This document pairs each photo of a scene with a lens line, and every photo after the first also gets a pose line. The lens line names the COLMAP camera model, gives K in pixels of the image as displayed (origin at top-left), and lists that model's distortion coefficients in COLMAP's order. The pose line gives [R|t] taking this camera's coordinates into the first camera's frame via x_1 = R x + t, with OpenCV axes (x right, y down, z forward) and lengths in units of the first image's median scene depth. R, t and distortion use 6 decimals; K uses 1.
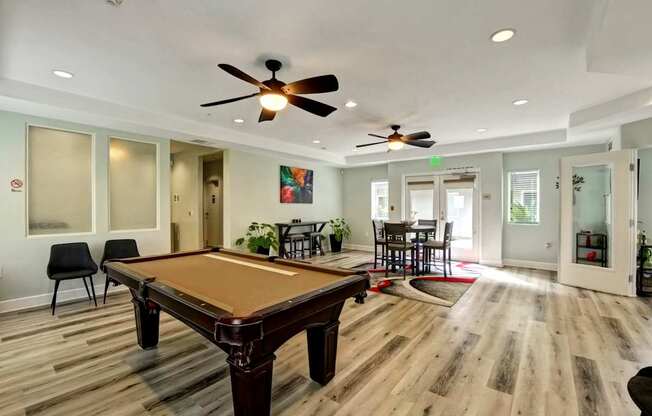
lens RADIAL K [[282.6, 0, 326.0], [0, 282.6, 208.0], [0, 0, 1]] dist [-0.001776, -0.000734]
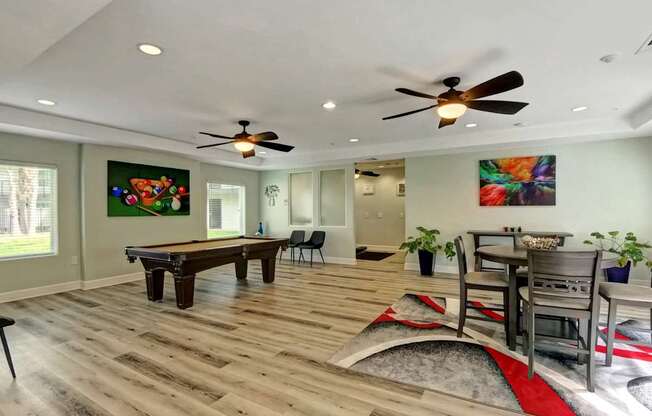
lens RADIAL K [[262.0, 0, 326.0], [0, 262.0, 208.0], [0, 0, 1]] dist [-0.022168, 0.000543]
pose [[0.214211, -0.017491, -0.976631, 0.541862], [-0.002335, 0.999828, -0.018418, 0.002721], [0.976785, 0.006226, 0.214133, 0.457817]]
